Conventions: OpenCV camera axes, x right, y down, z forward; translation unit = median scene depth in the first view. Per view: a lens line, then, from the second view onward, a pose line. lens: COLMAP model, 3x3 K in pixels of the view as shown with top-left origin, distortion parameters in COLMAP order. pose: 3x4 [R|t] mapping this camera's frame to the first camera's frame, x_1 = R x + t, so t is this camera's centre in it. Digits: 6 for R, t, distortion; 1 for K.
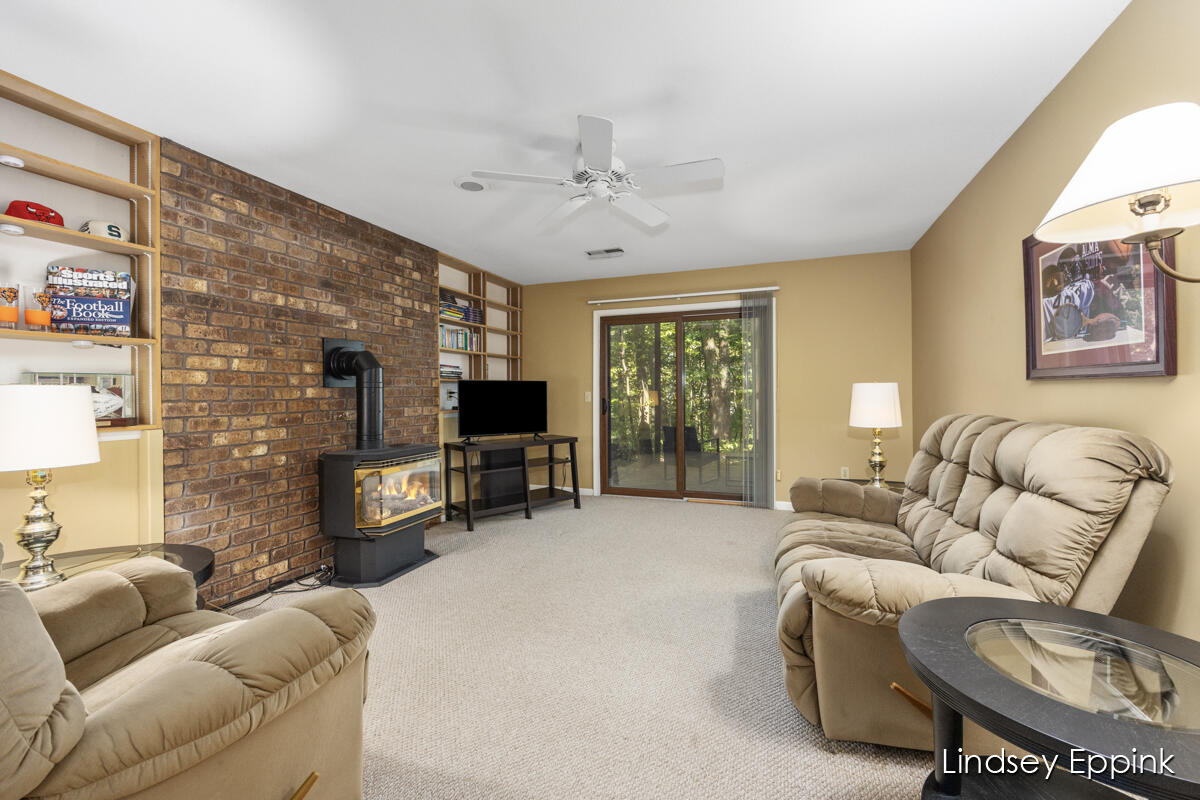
lens RADIAL K [[485.4, 0, 601.8], [0, 485.4, 393.8], [0, 0, 1]] dist [0.000339, 0.000027]
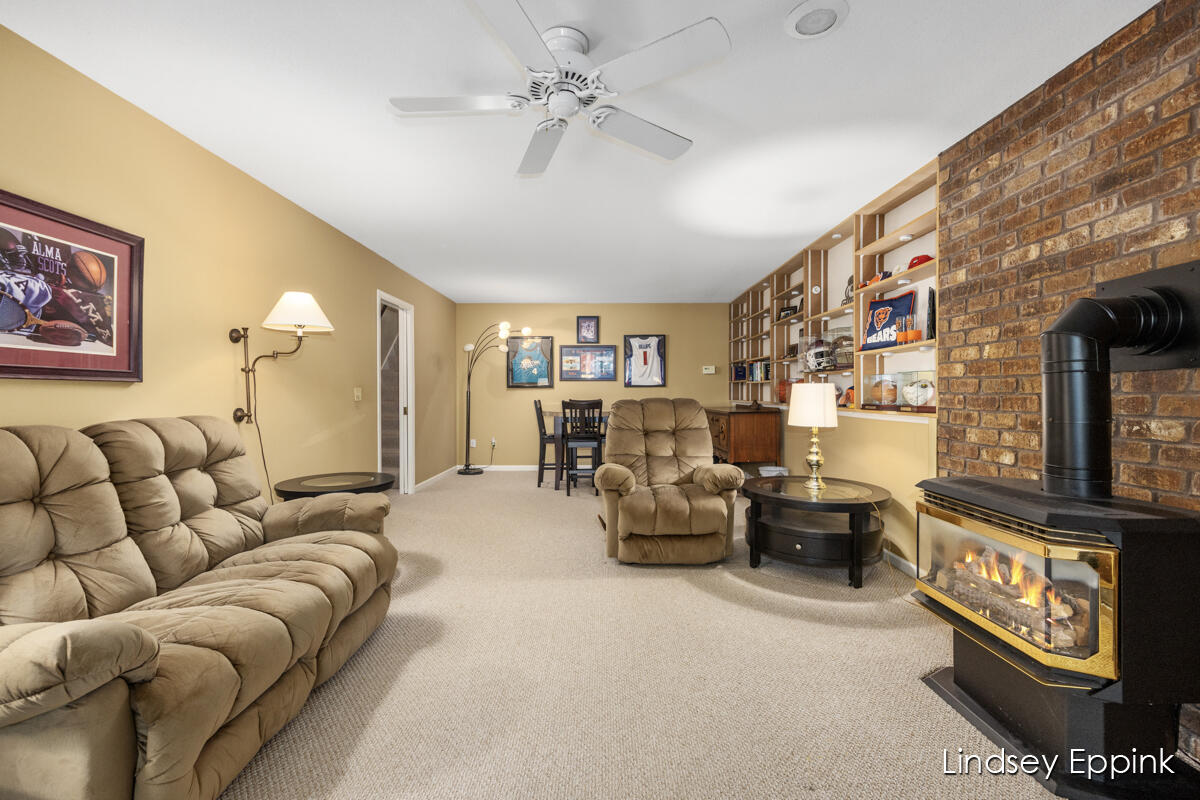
lens RADIAL K [[485.4, 0, 600.9], [0, 485.4, 394.1], [0, 0, 1]] dist [0.000339, 0.000027]
pose [[-0.934849, 0.011615, -0.354856, 0.193683], [0.009944, 0.999929, 0.006531, 0.002099], [0.354906, 0.002577, -0.934898, 1.582788]]
